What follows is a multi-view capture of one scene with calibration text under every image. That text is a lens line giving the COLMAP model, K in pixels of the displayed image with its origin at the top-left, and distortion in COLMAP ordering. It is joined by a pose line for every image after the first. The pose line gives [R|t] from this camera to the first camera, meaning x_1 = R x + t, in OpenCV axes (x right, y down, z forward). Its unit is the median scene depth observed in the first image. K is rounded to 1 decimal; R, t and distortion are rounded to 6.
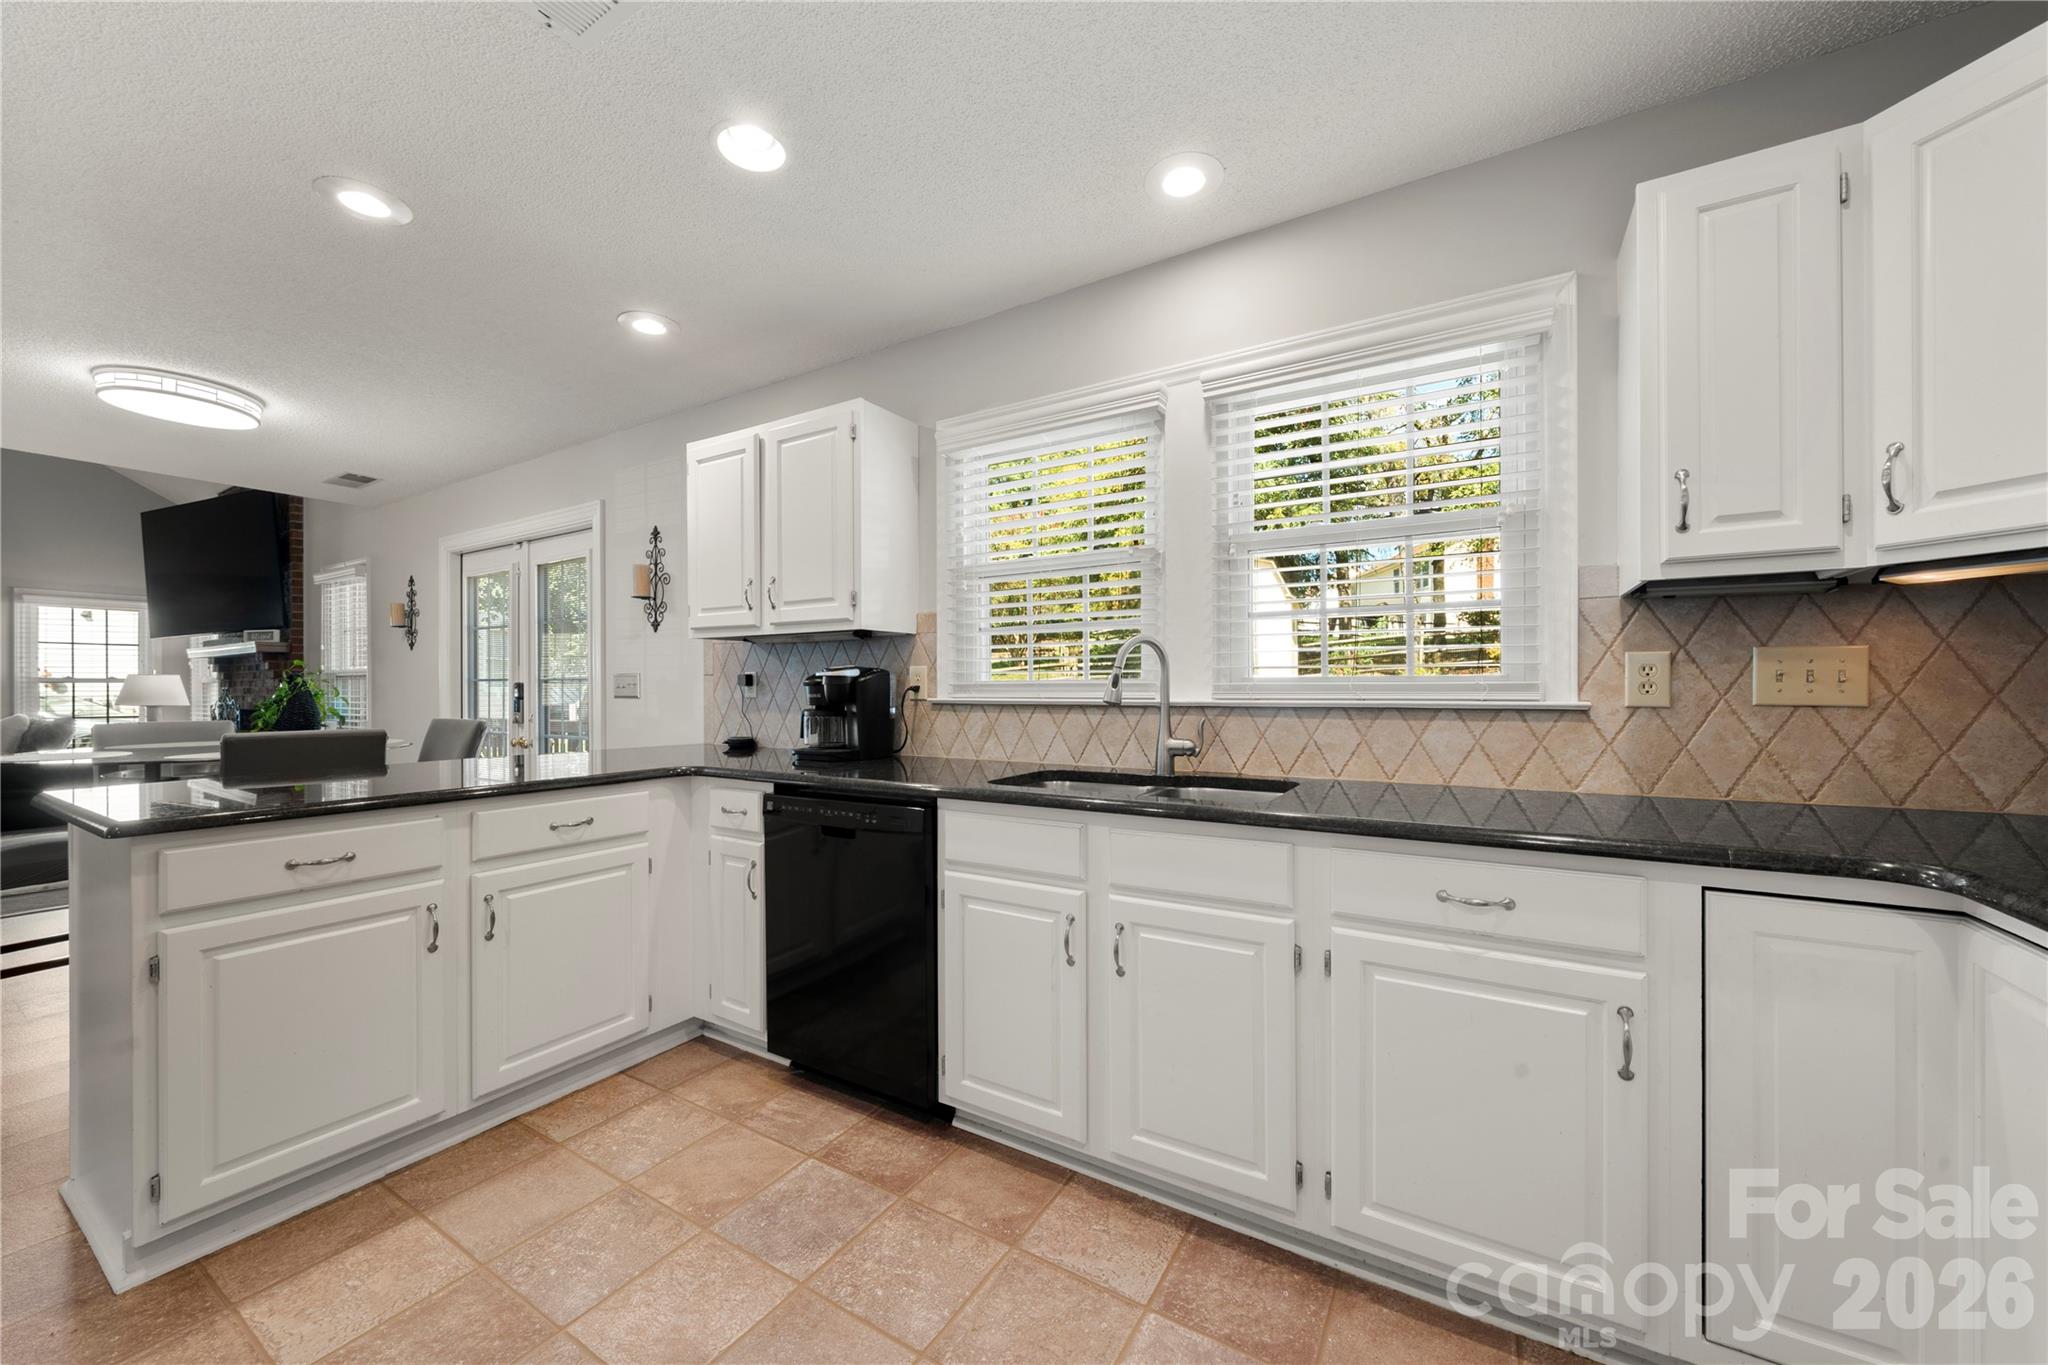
lens RADIAL K [[746.2, 0, 1025.7], [0, 746.2, 687.9], [0, 0, 1]] dist [-0.001774, -0.000098]
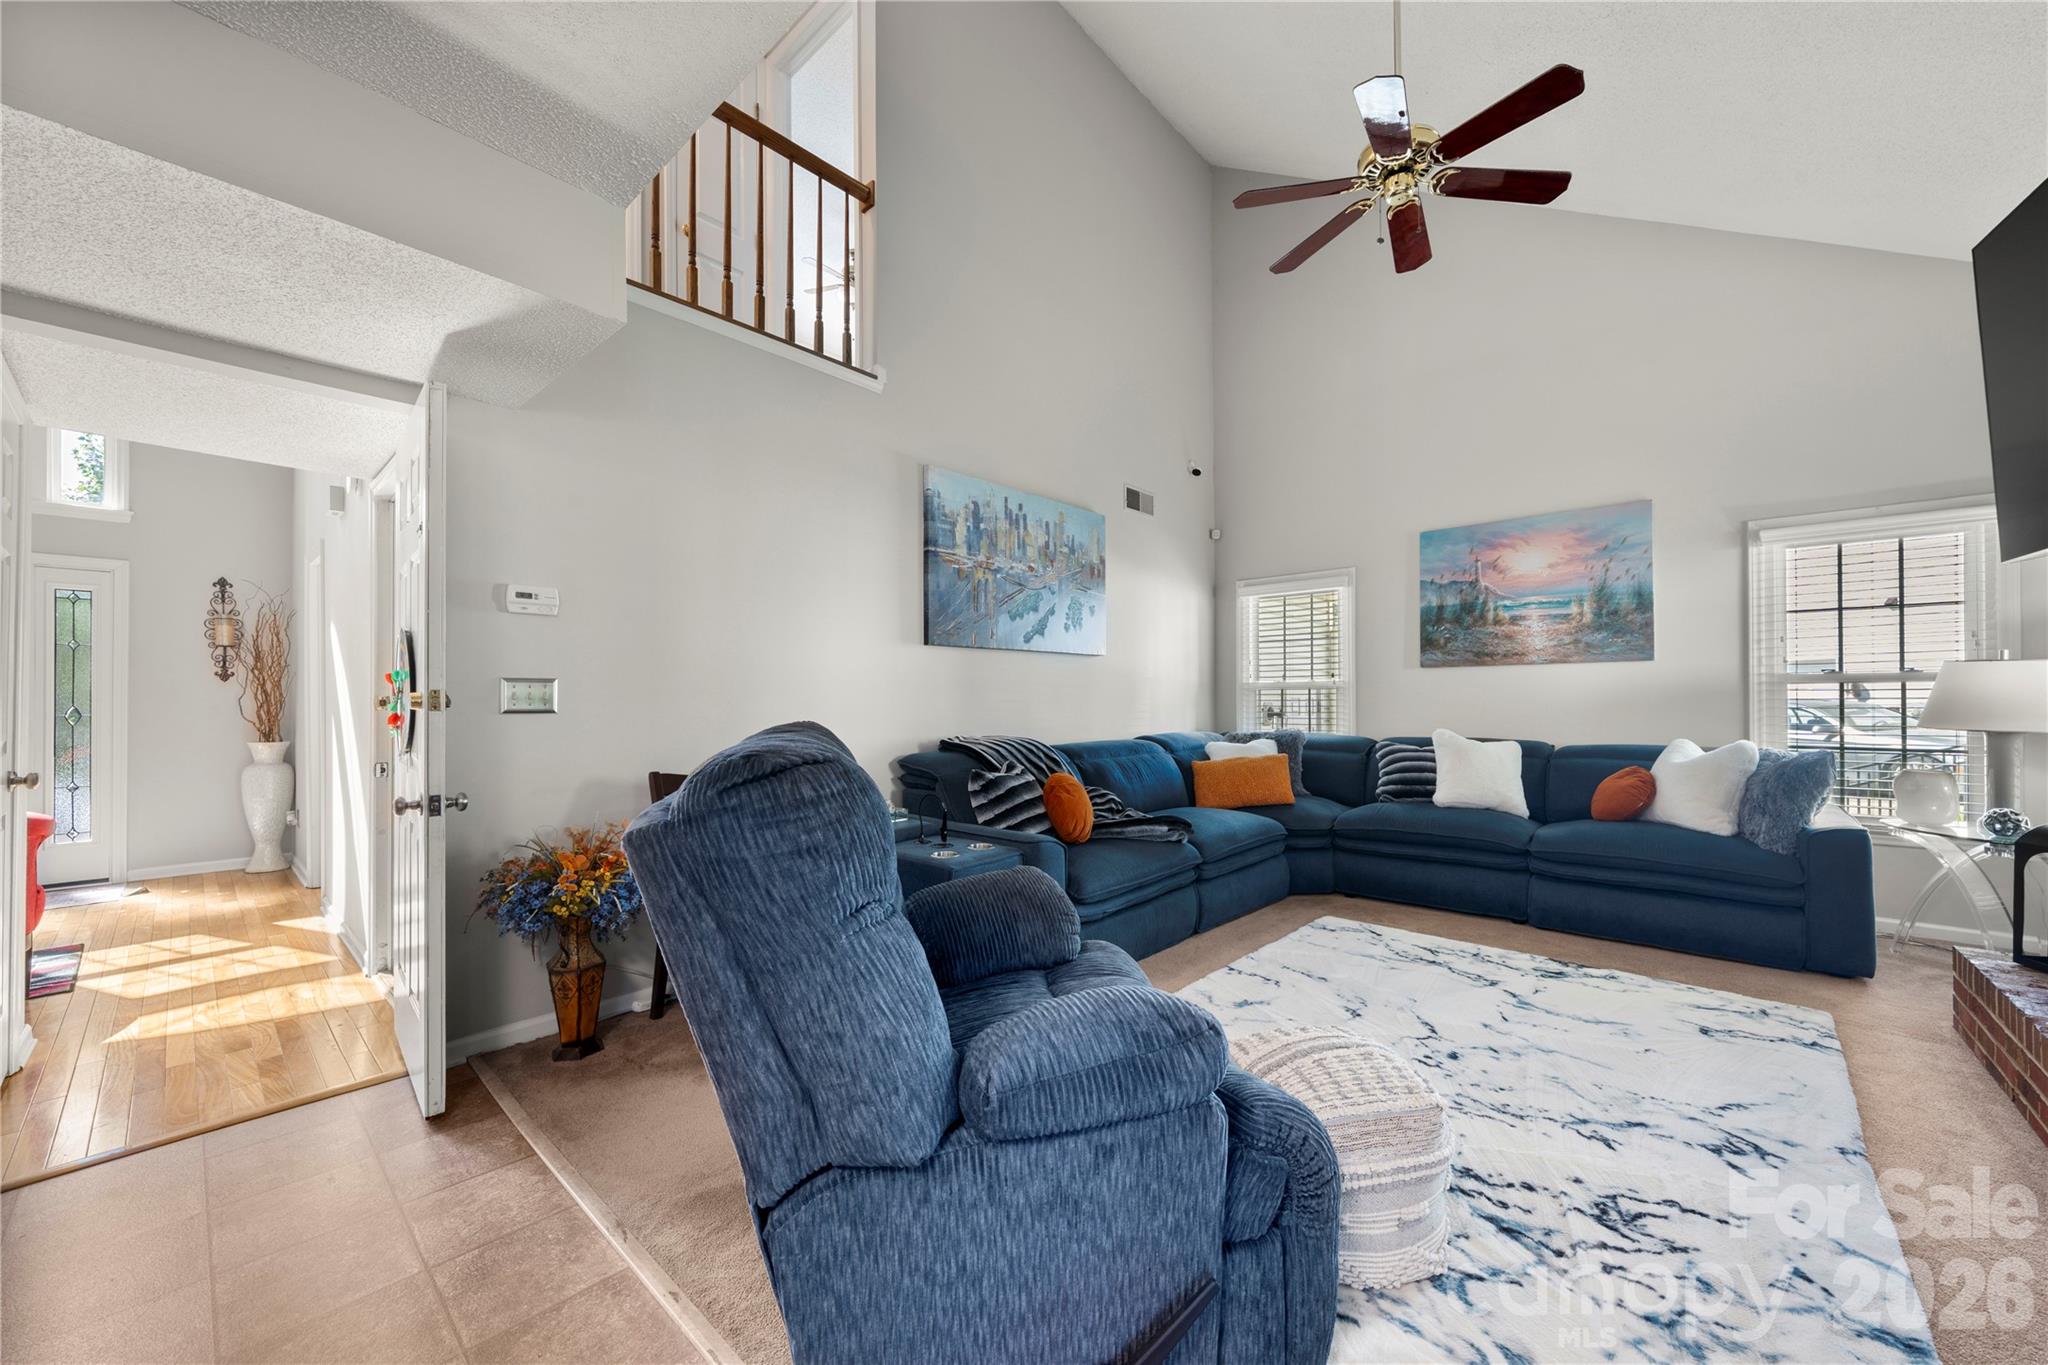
lens RADIAL K [[770.8, 0, 1025.5], [0, 770.8, 696.2], [0, 0, 1]] dist [0.000373, 0.000162]
pose [[-0.184247, -0.001184, -0.982879, -1.595985], [0.007519, 0.999968, -0.002614, 0.000477], [0.982851, -0.007872, -0.184232, 1.335928]]
